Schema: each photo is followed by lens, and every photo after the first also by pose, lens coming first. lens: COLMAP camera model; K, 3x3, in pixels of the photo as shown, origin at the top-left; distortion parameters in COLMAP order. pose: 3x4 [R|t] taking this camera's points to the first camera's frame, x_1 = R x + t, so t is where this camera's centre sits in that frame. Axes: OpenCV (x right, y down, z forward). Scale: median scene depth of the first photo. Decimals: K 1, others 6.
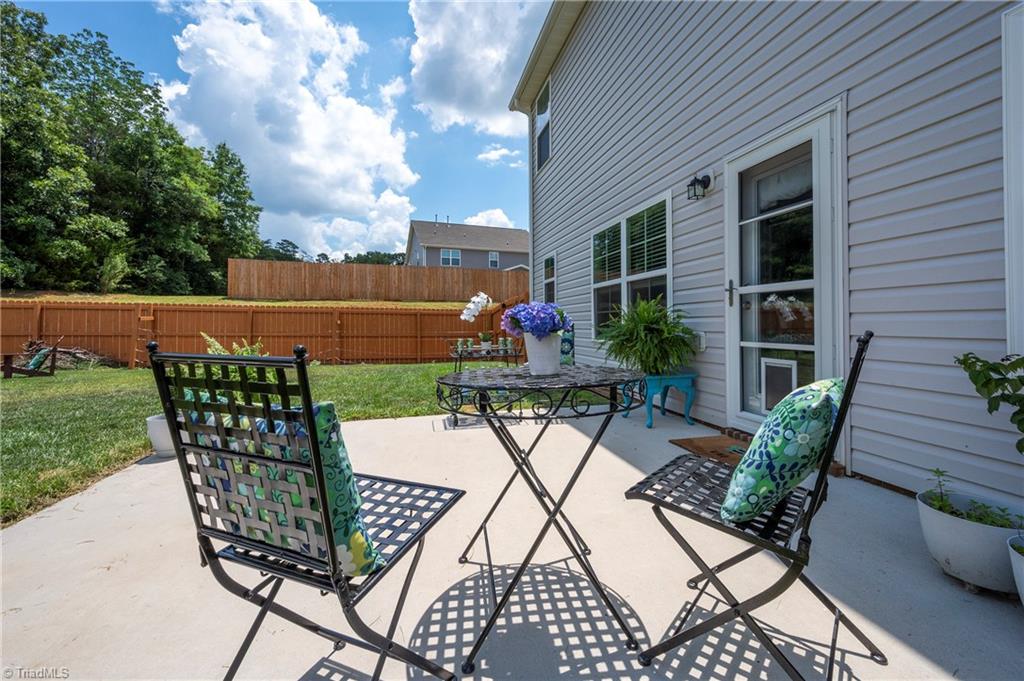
lens RADIAL K [[419.3, 0, 513.2], [0, 419.3, 325.2], [0, 0, 1]] dist [0.000344, -0.000061]
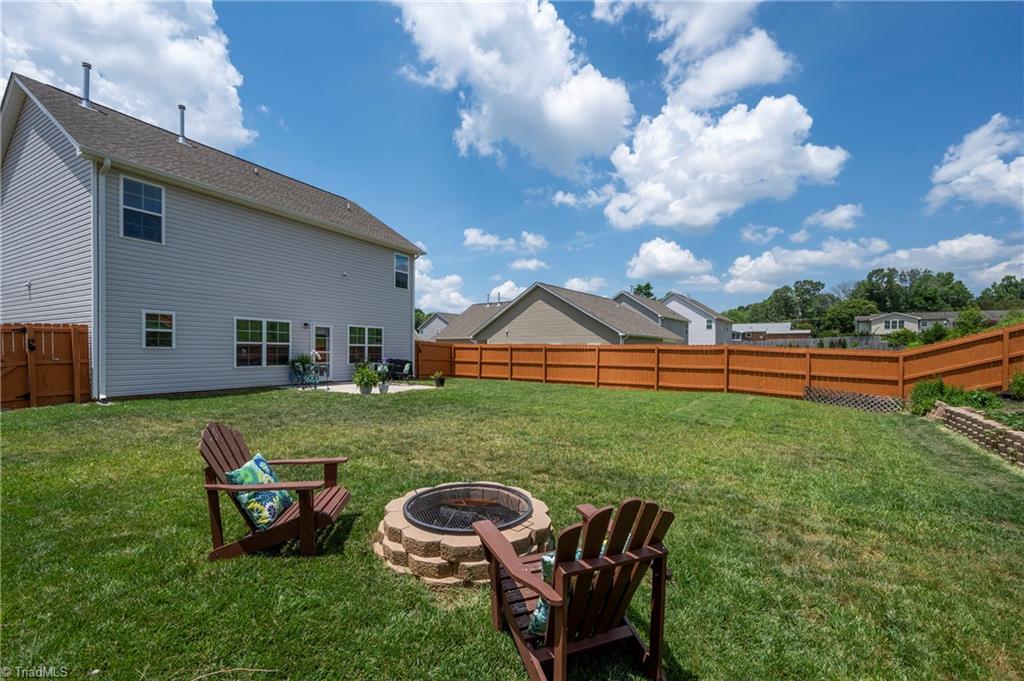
lens RADIAL K [[407.1, 0, 512.0], [0, 407.1, 340.5], [0, 0, 1]] dist [-0.002253, -0.000357]
pose [[-0.759356, 0.011606, 0.650571, -2.682381], [-0.006666, 0.999650, -0.025613, -0.069668], [-0.650641, -0.023786, -0.759013, 1.976491]]
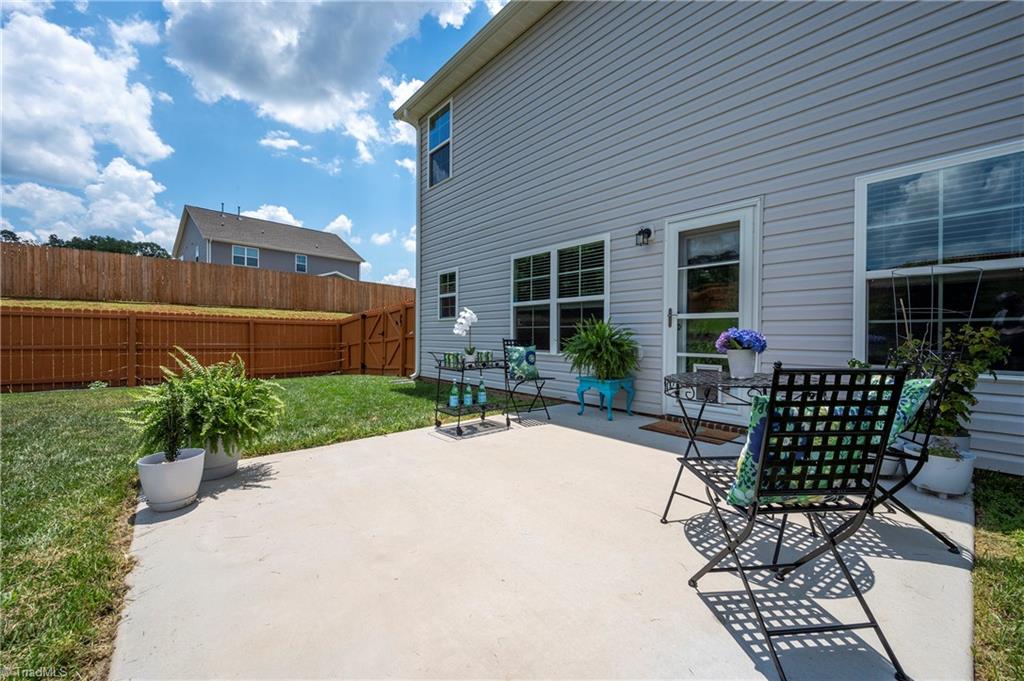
lens RADIAL K [[407.1, 0, 512.0], [0, 407.1, 340.5], [0, 0, 1]] dist [-0.002253, -0.000357]
pose [[0.889165, 0.003894, 0.457569, -0.375415], [-0.008949, 0.999921, 0.008880, -0.005682], [-0.457498, -0.011991, 0.889130, 0.029097]]
